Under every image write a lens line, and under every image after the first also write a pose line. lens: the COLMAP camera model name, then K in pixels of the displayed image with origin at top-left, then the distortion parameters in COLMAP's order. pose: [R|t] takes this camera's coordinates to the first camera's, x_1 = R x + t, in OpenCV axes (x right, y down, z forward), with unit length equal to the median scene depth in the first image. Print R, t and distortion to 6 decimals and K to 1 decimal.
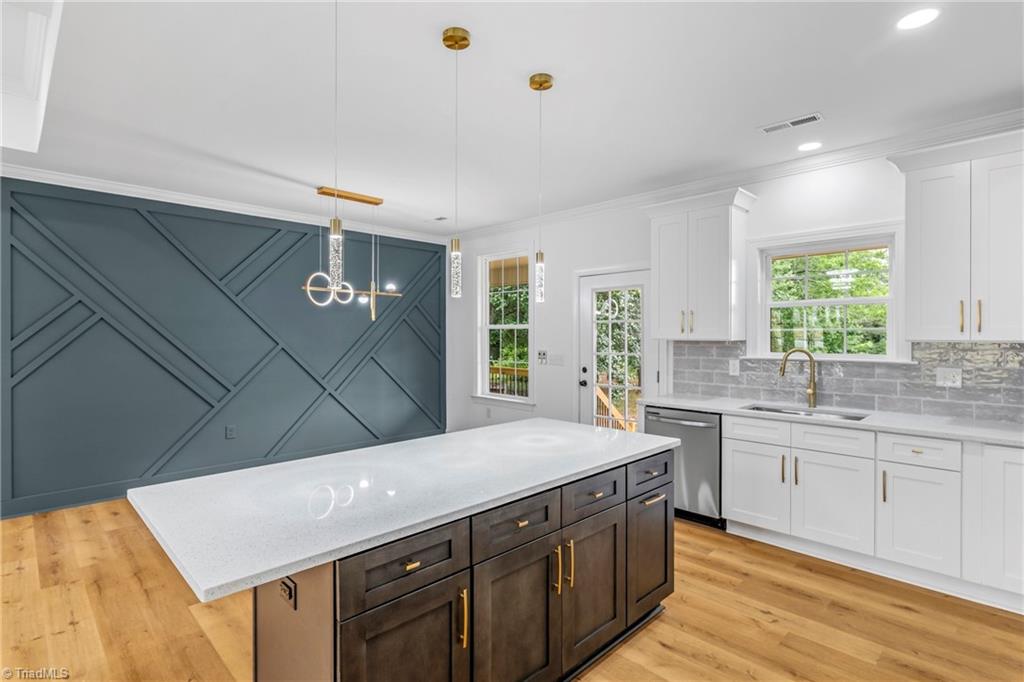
lens RADIAL K [[492.7, 0, 512.0], [0, 492.7, 341.9], [0, 0, 1]] dist [-0.001161, -0.000215]
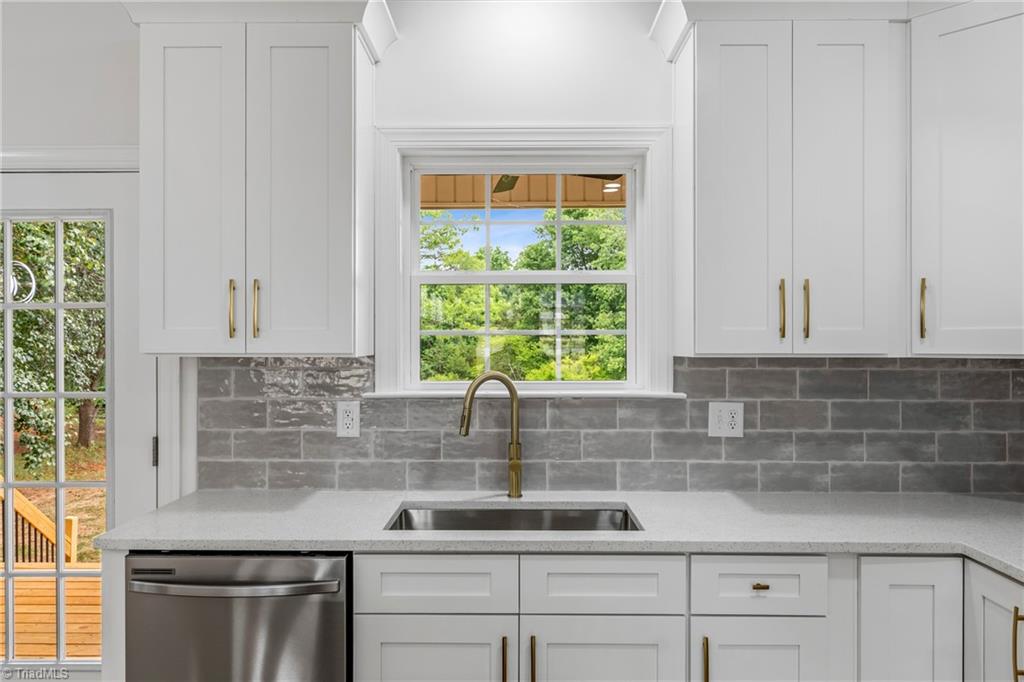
lens RADIAL K [[728.2, 0, 514.0], [0, 728.2, 340.6], [0, 0, 1]] dist [0.001627, 0.003247]
pose [[0.705760, 0.004272, 0.708438, 0.093307], [0.008686, 0.999854, -0.014683, -0.005481], [-0.708398, 0.016516, 0.705620, 0.412307]]
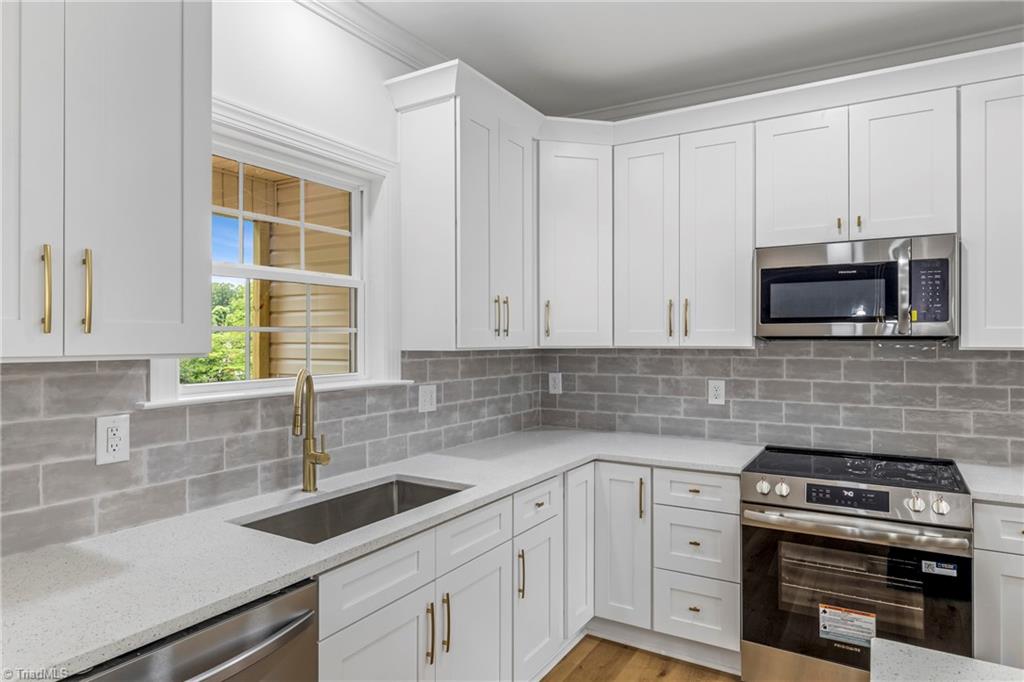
lens RADIAL K [[607.9, 0, 500.8], [0, 607.9, 339.2], [0, 0, 1]] dist [0.000687, -0.000334]
pose [[-0.242005, 0.000926, 0.970274, -0.009104], [0.013314, 0.999909, 0.002366, -0.011674], [-0.970184, 0.013491, -0.241996, 0.783151]]
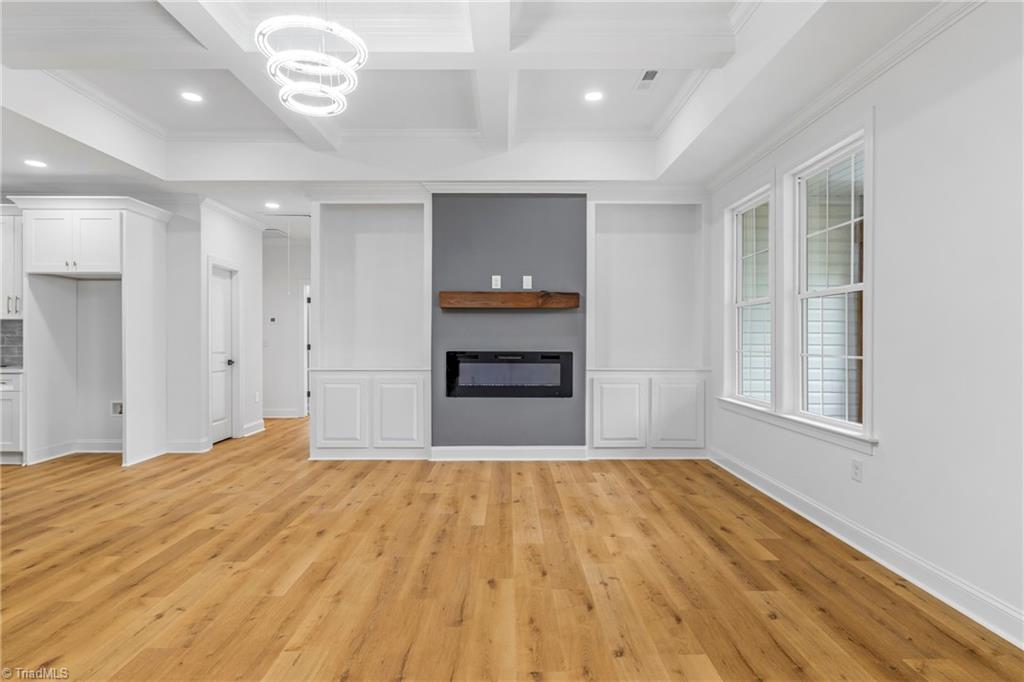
lens RADIAL K [[540.3, 0, 507.4], [0, 540.3, 338.2], [0, 0, 1]] dist [0.001990, -0.000007]
pose [[-0.716862, -0.000079, 0.697216, -1.302287], [0.006291, 0.999959, 0.006581, 0.046714], [-0.697187, 0.009104, -0.716831, 0.296104]]
